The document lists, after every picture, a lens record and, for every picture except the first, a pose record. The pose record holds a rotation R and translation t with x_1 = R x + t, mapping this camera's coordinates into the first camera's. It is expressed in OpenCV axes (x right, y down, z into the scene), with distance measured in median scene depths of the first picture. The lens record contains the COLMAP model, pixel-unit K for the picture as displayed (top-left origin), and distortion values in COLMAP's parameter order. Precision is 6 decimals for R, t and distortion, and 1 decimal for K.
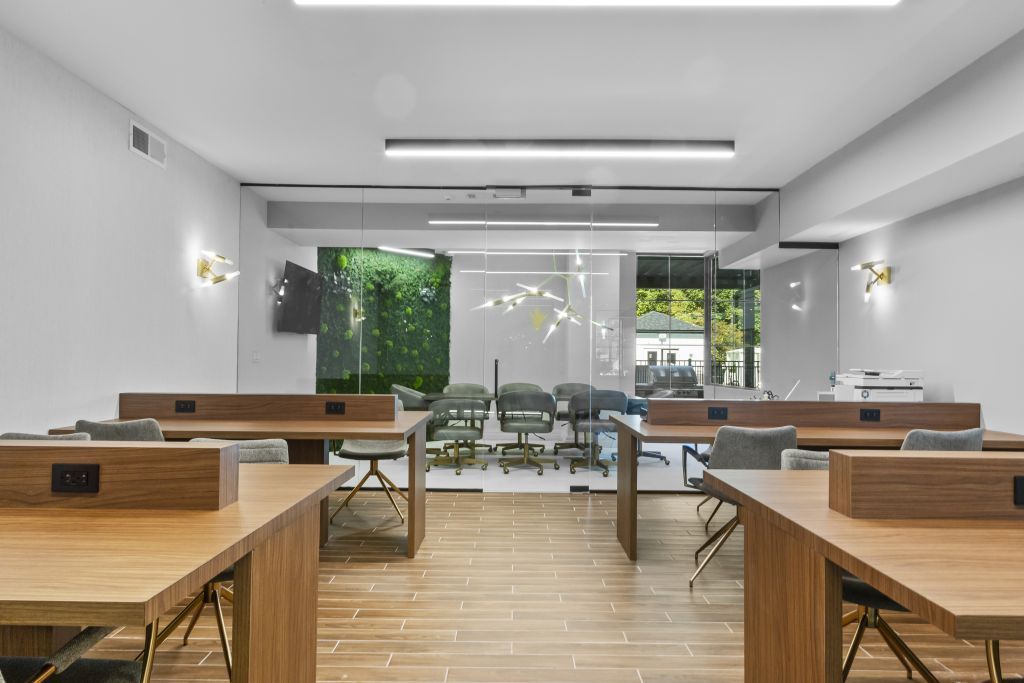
lens RADIAL K [[491.1, 0, 507.9], [0, 491.1, 351.8], [0, 0, 1]] dist [0.007850, 0.000457]
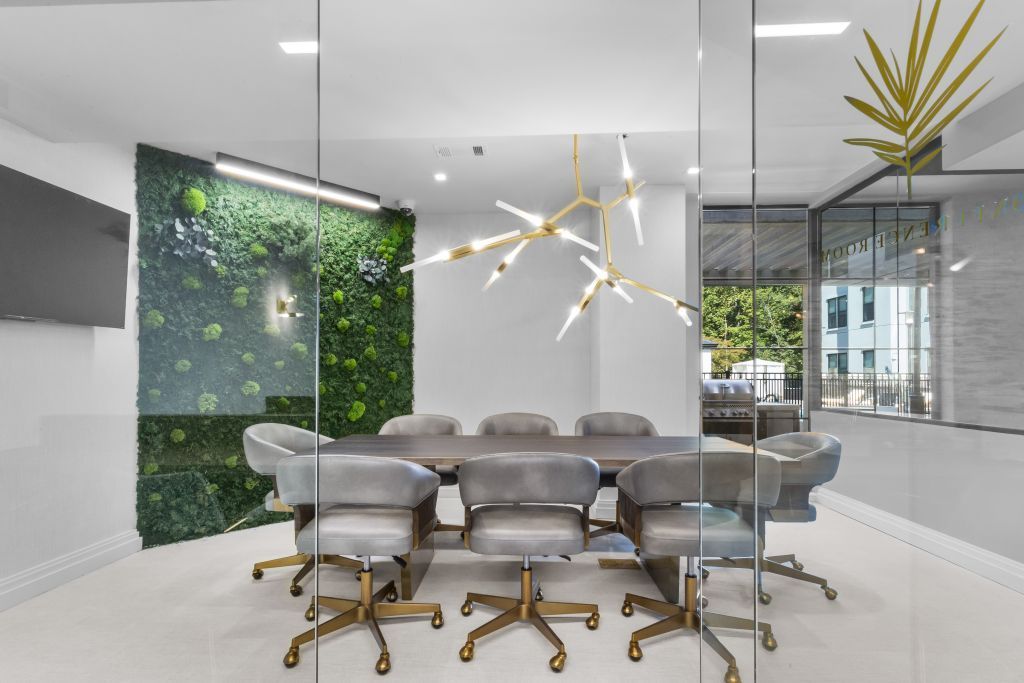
lens RADIAL K [[484.6, 0, 510.9], [0, 484.6, 356.8], [0, 0, 1]] dist [0.002624, -0.000063]
pose [[0.999671, -0.010228, -0.023521, 0.028732], [0.009826, 0.999805, -0.017126, 0.006176], [0.023691, 0.016889, 0.999577, 0.403070]]
